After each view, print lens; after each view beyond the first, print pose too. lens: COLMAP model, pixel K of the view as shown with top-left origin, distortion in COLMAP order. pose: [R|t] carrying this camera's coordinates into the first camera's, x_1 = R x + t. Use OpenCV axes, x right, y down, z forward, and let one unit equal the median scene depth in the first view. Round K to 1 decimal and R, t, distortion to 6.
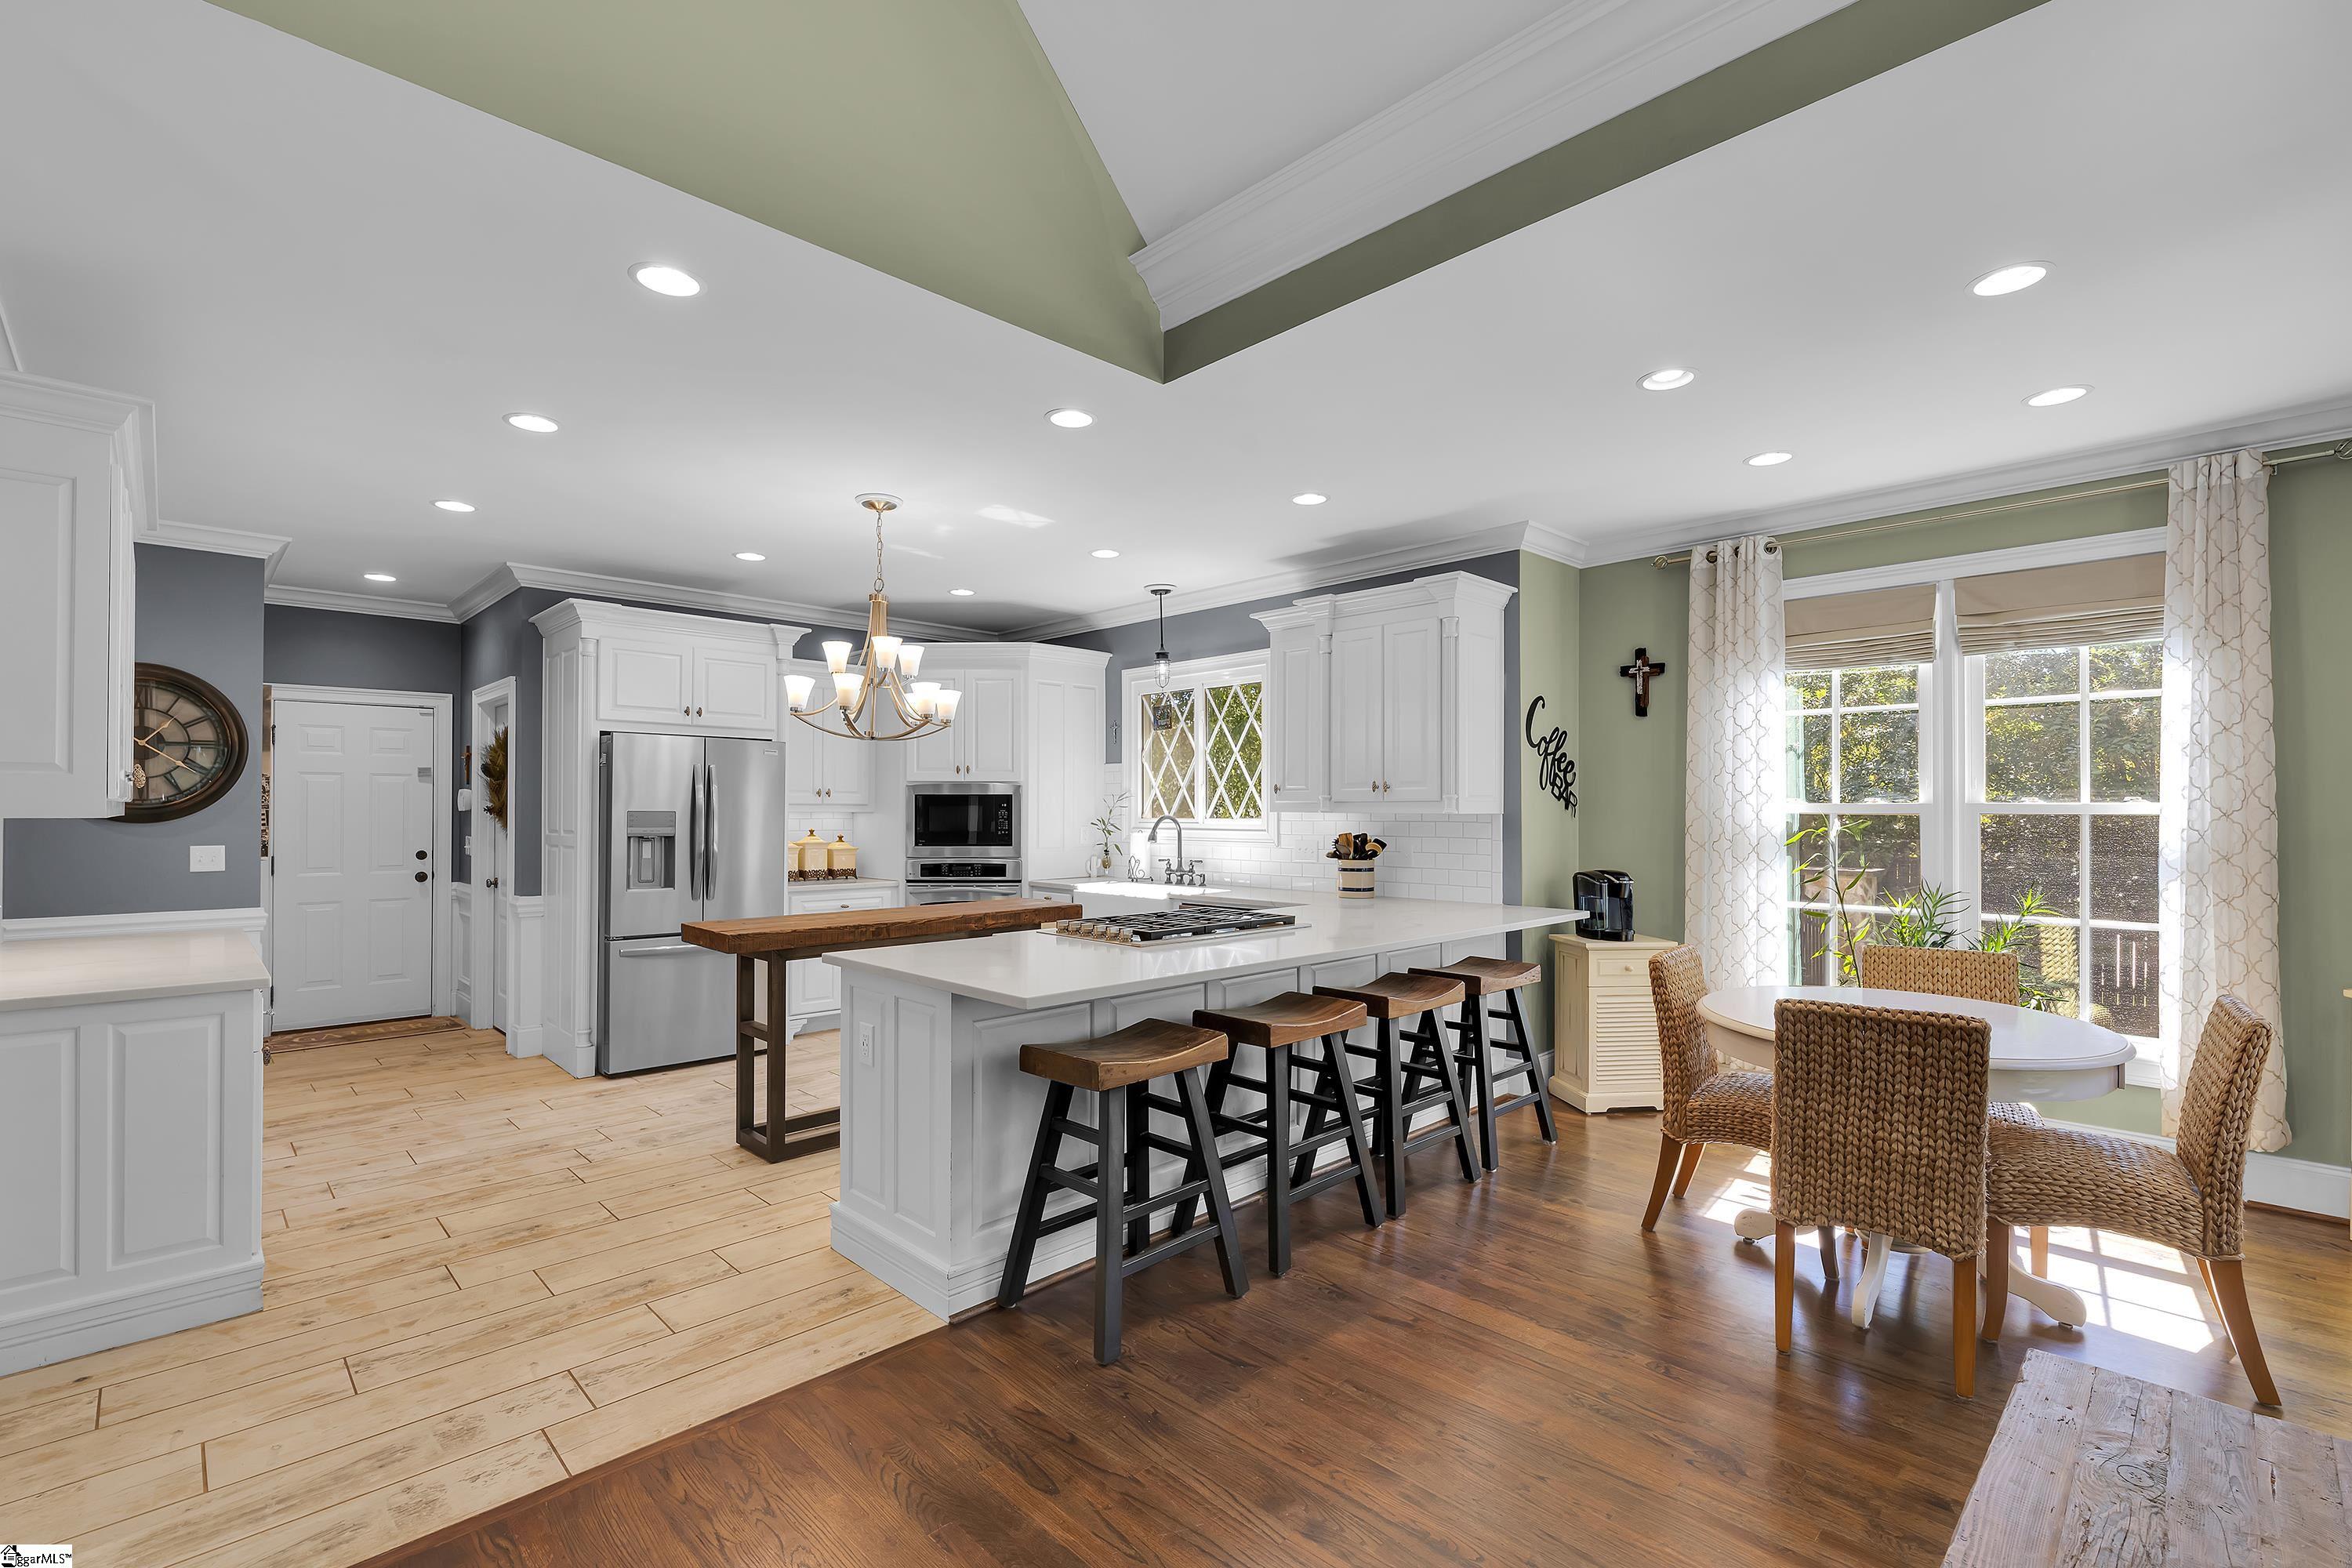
lens RADIAL K [[1034.3, 0, 1177.3], [0, 1034.3, 795.6], [0, 0, 1]] dist [-0.006947, 0.001735]
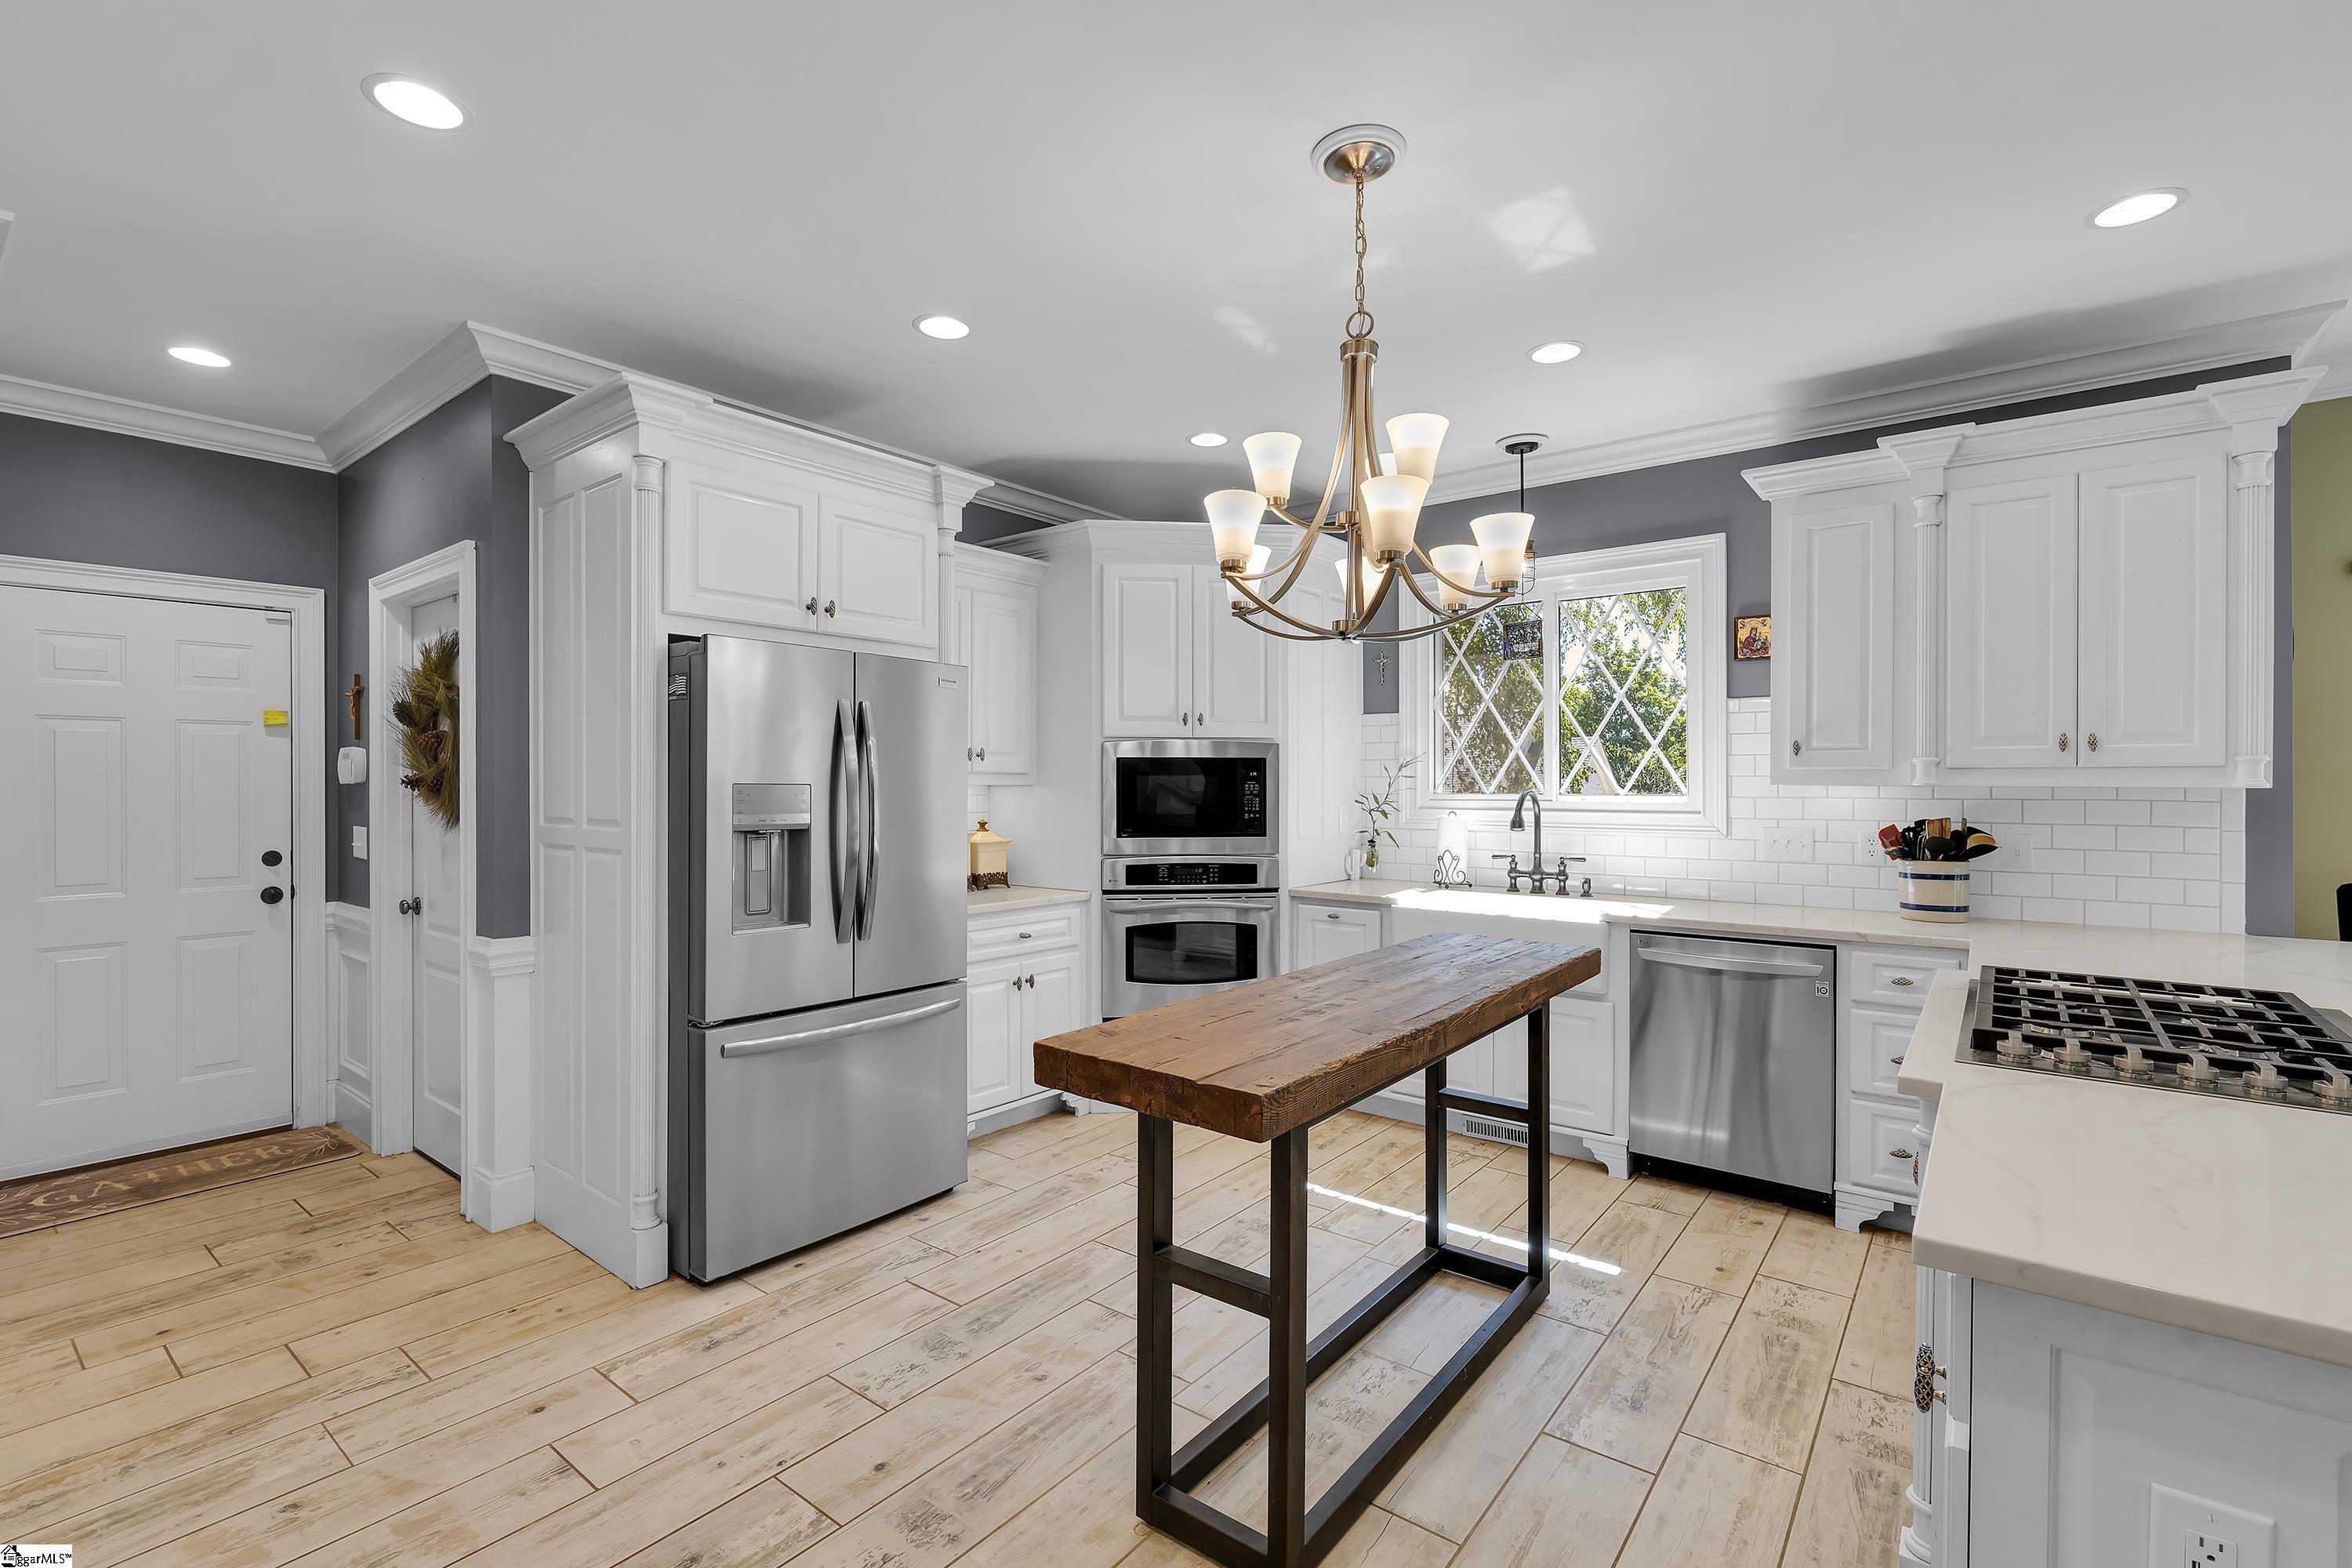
lens RADIAL K [[1034.3, 0, 1167.1], [0, 1034.3, 779.8], [0, 0, 1]] dist [-0.006947, 0.001735]
pose [[0.992153, -0.000502, 0.125026, -0.359959], [-0.001283, 0.999898, 0.014196, 0.004320], [-0.125020, -0.014245, 0.992052, 0.423576]]
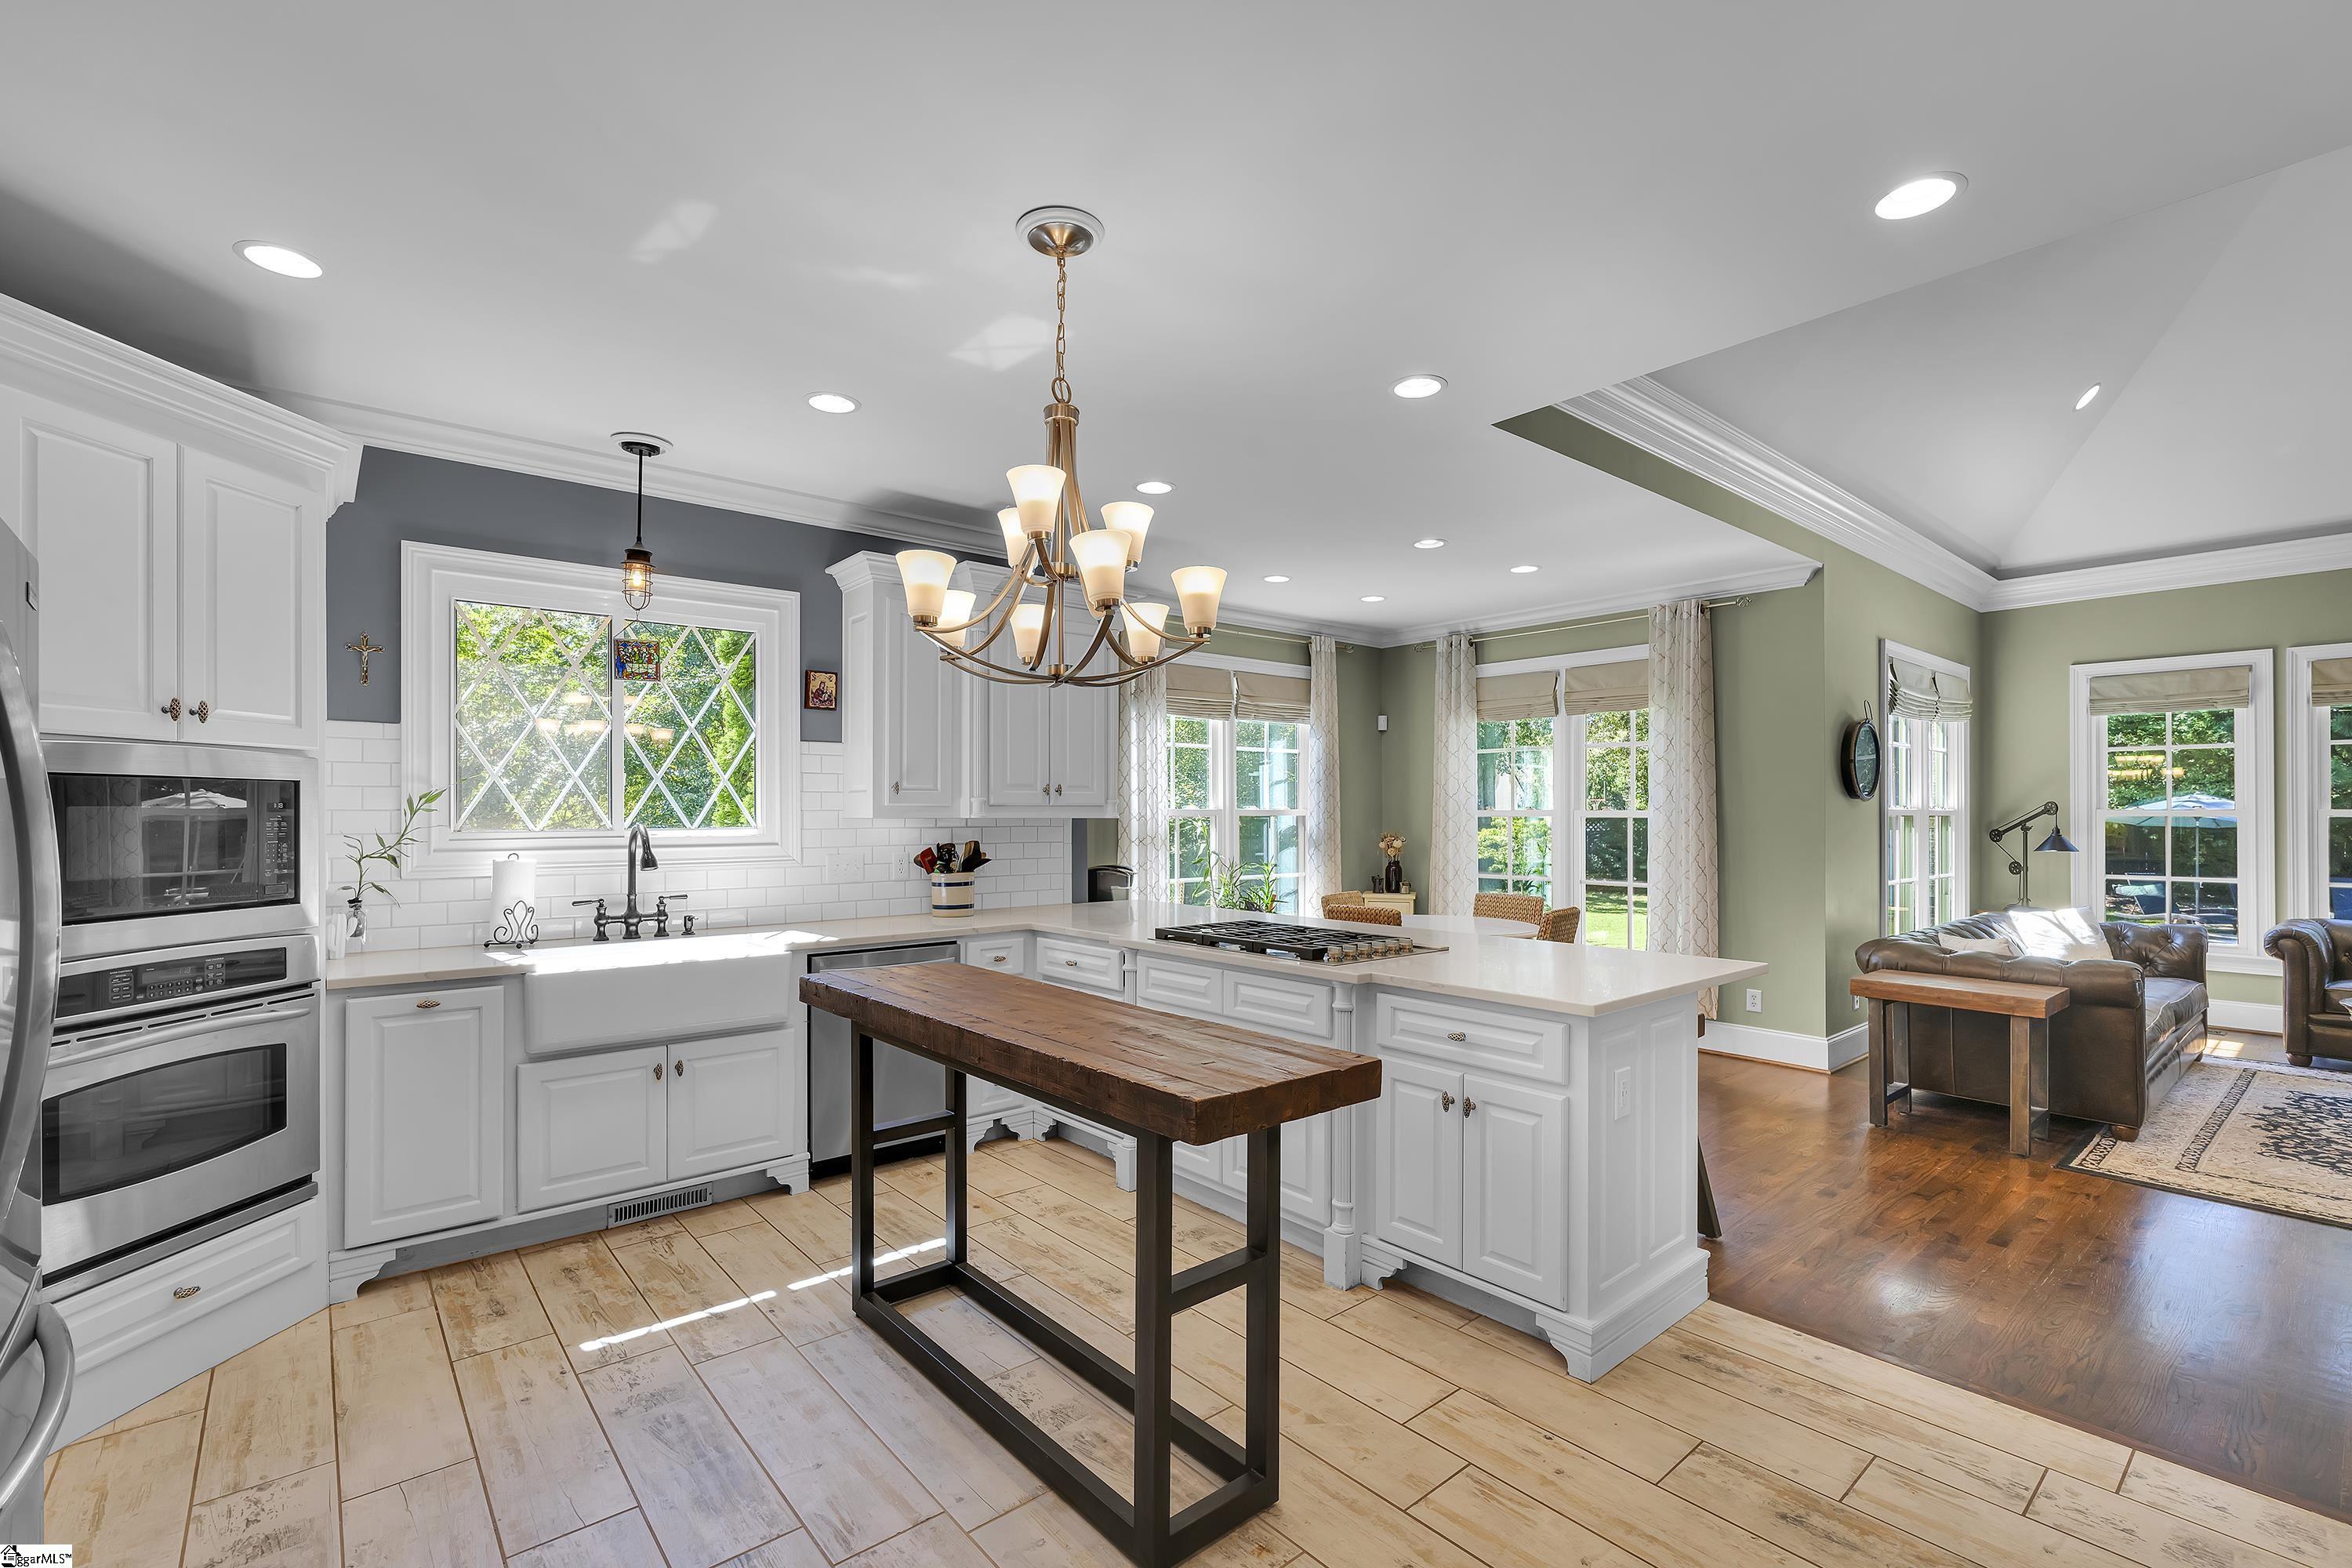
lens RADIAL K [[1034.3, 0, 1176.4], [0, 1034.3, 803.3], [0, 0, 1]] dist [-0.006947, 0.001735]
pose [[0.076122, 0.007197, 0.997073, -0.653960], [-0.014365, 0.999878, -0.006120, 0.006633], [-0.996995, -0.013857, 0.076216, 0.725536]]
